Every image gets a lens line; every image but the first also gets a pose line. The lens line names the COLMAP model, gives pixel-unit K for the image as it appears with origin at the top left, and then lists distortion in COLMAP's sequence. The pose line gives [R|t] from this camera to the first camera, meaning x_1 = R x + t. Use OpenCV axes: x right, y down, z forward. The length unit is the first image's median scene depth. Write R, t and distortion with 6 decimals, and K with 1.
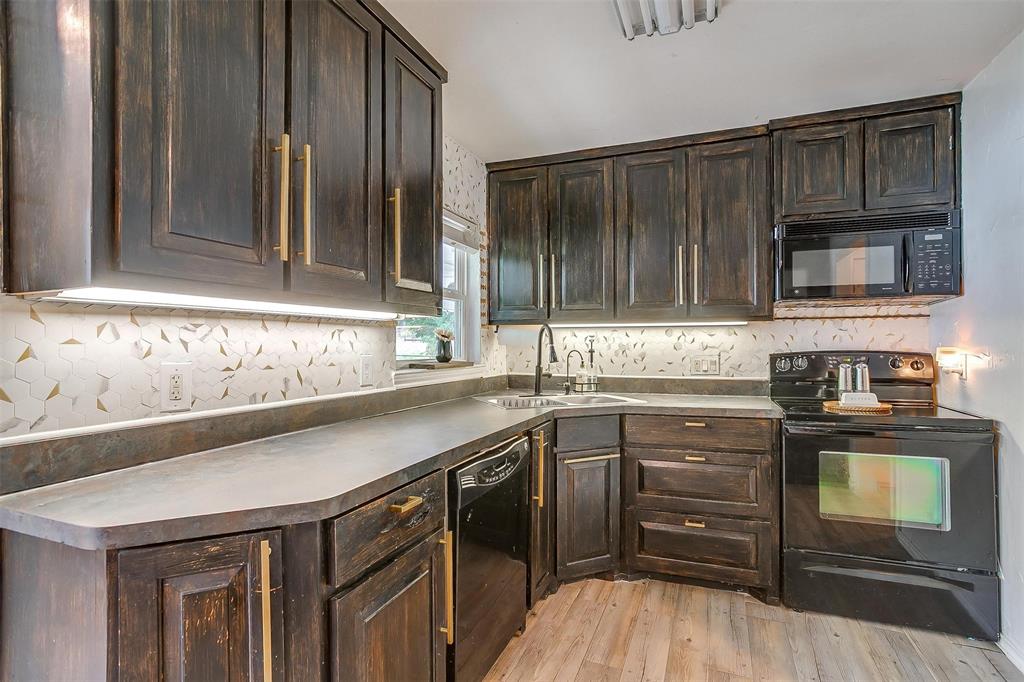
lens RADIAL K [[493.2, 0, 510.3], [0, 493.2, 340.0], [0, 0, 1]] dist [-0.062272, 0.033616]
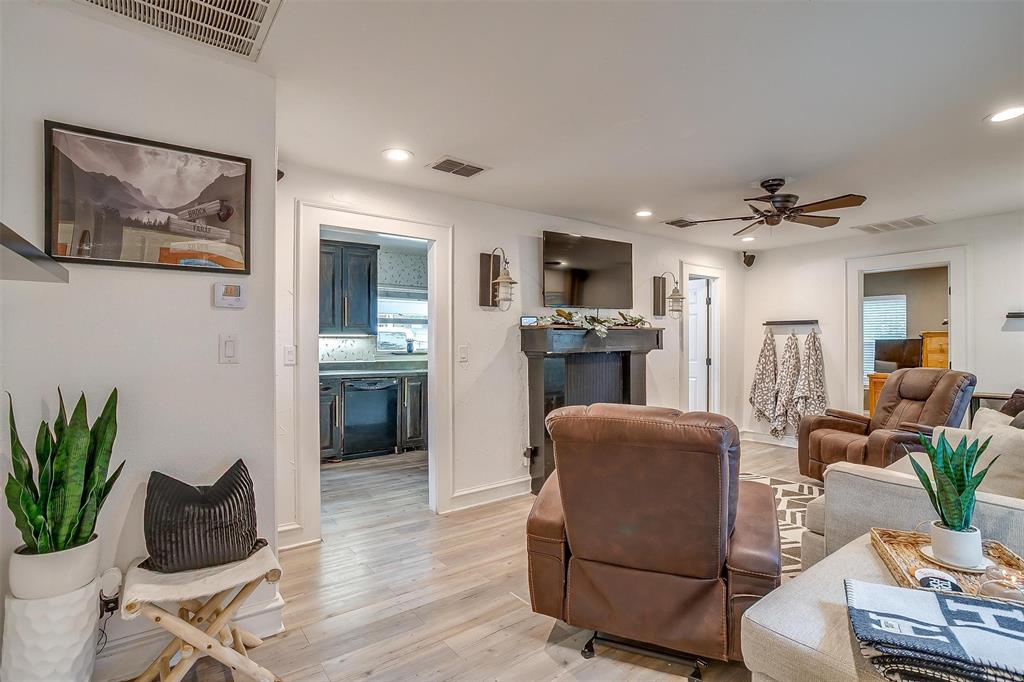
lens RADIAL K [[498.3, 0, 510.0], [0, 498.3, 340.7], [0, 0, 1]] dist [-0.064651, 0.035057]
pose [[0.859312, 0.003173, -0.511442, 1.615881], [0.000089, 0.999980, 0.006353, -0.028104], [0.511451, -0.005505, 0.859295, -0.855034]]
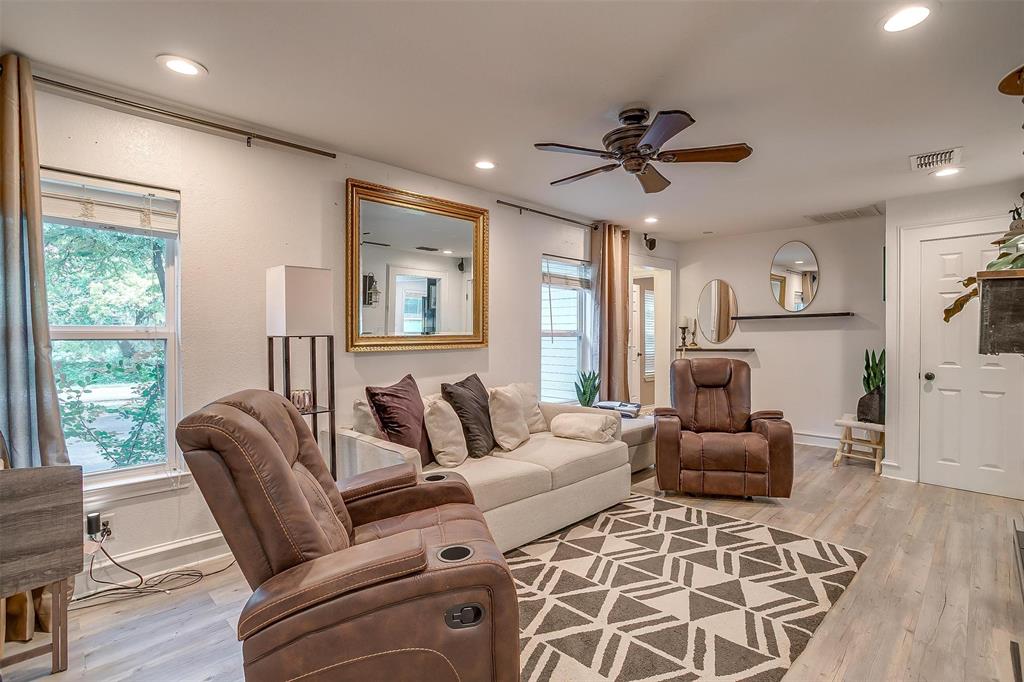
lens RADIAL K [[491.3, 0, 510.1], [0, 491.3, 345.3], [0, 0, 1]] dist [-0.057585, 0.029759]
pose [[-0.923338, -0.004013, 0.383968, 1.399829], [0.001477, 0.999901, 0.014003, -0.000950], [-0.383986, 0.013497, -0.923240, 1.759063]]
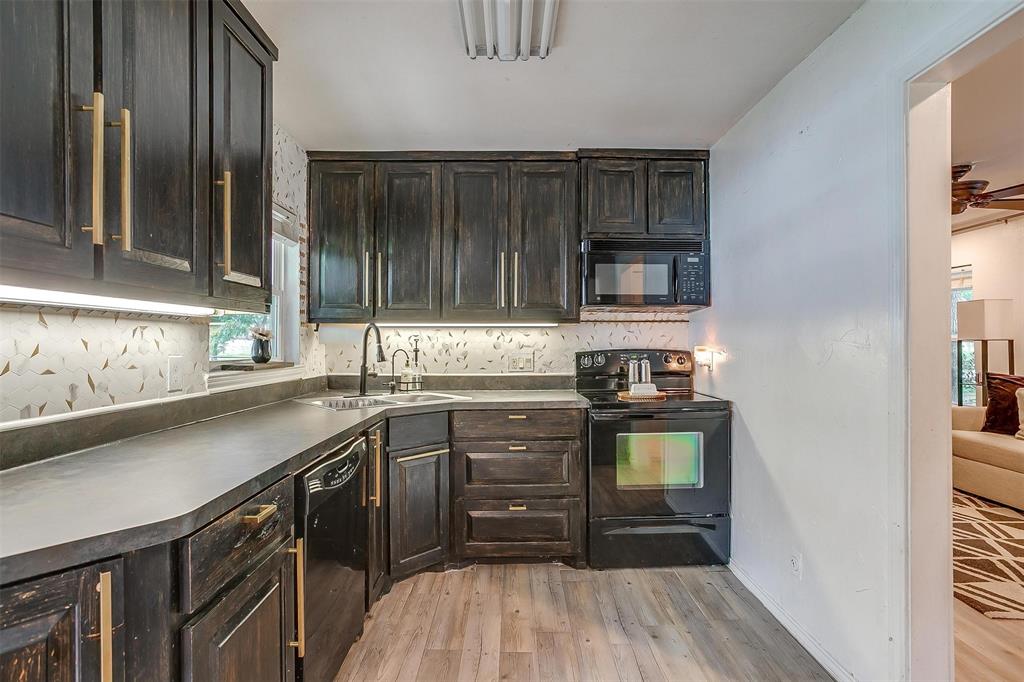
lens RADIAL K [[498.3, 0, 510.0], [0, 498.3, 340.7], [0, 0, 1]] dist [-0.064651, 0.035057]
pose [[0.923578, 0.002784, 0.383400, -0.062763], [-0.003884, 0.999990, 0.002097, -0.000172], [-0.383391, -0.003426, 0.923580, -0.023544]]
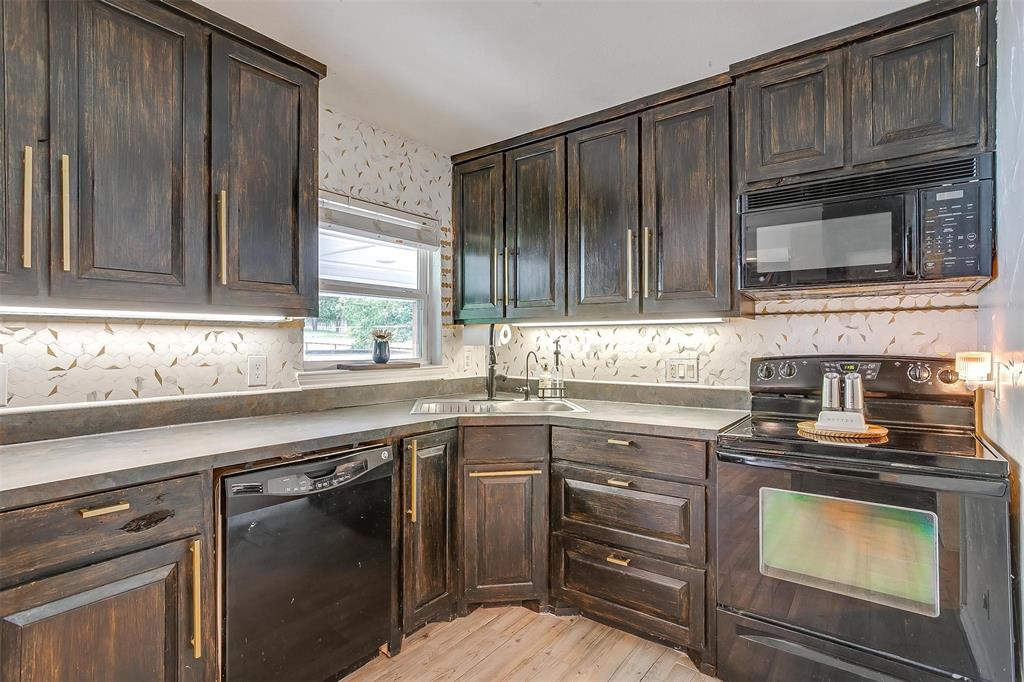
lens RADIAL K [[493.2, 0, 510.3], [0, 493.2, 340.0], [0, 0, 1]] dist [-0.062272, 0.033616]
pose [[0.964447, 0.000334, -0.264276, 0.405973], [0.000576, 0.999994, 0.003368, -0.004565], [0.264275, -0.003401, 0.964441, 0.136509]]
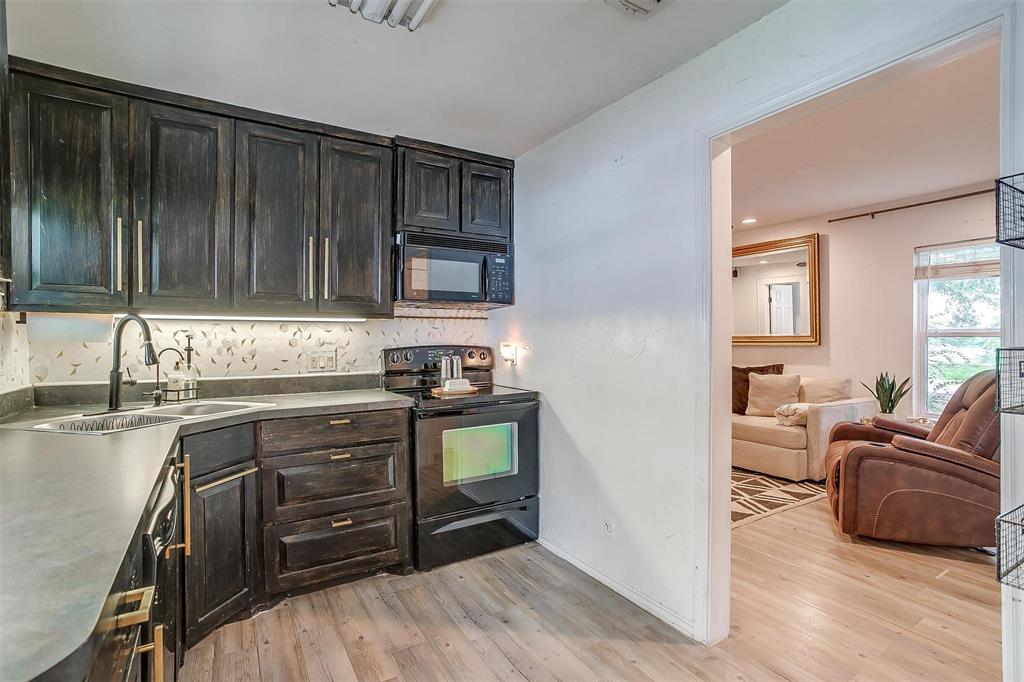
lens RADIAL K [[493.2, 0, 510.3], [0, 493.2, 340.0], [0, 0, 1]] dist [-0.062272, 0.033616]
pose [[0.592637, -0.002379, 0.805466, -0.202531], [-0.004461, 0.999971, 0.006235, 0.000335], [-0.805458, -0.007288, 0.592609, 0.136313]]
